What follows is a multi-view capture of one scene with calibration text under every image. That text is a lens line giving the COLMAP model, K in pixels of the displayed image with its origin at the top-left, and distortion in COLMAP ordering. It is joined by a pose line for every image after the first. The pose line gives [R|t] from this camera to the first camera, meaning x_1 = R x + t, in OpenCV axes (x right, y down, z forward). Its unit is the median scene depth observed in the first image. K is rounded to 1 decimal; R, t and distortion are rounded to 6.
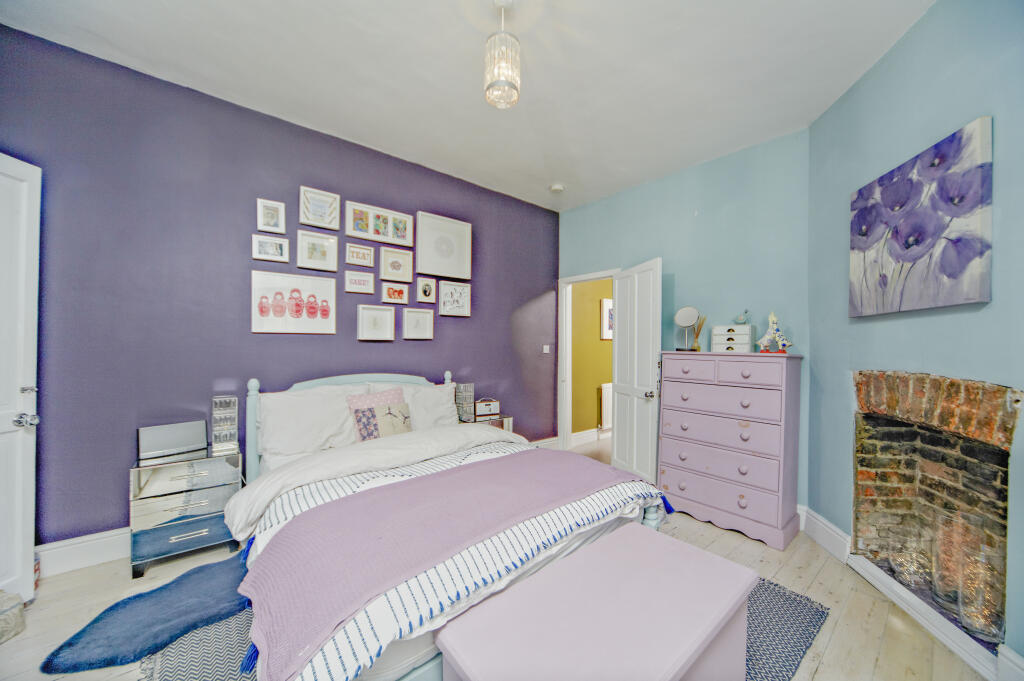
lens RADIAL K [[357.6, 0, 514.9], [0, 357.6, 347.9], [0, 0, 1]] dist [-0.002631, -0.000068]
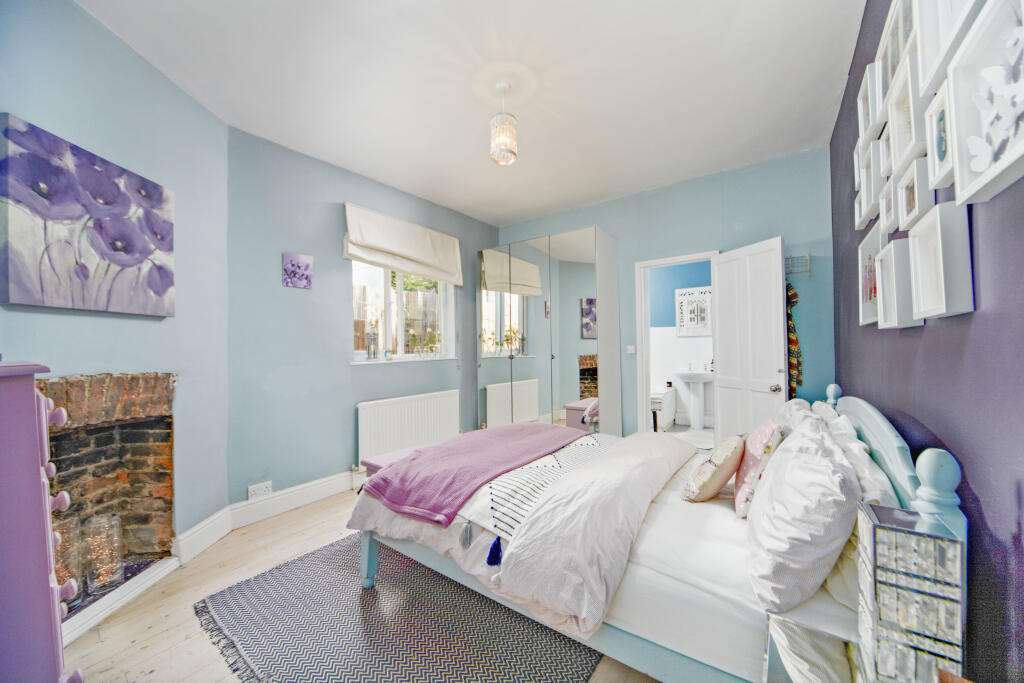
lens RADIAL K [[357.6, 0, 510.8], [0, 357.6, 337.8], [0, 0, 1]] dist [-0.002631, -0.000068]
pose [[-0.968425, -0.002596, -0.249293, 0.282280], [0.002917, 0.999759, -0.021742, -0.006448], [0.249290, -0.021783, -0.968184, 2.419273]]
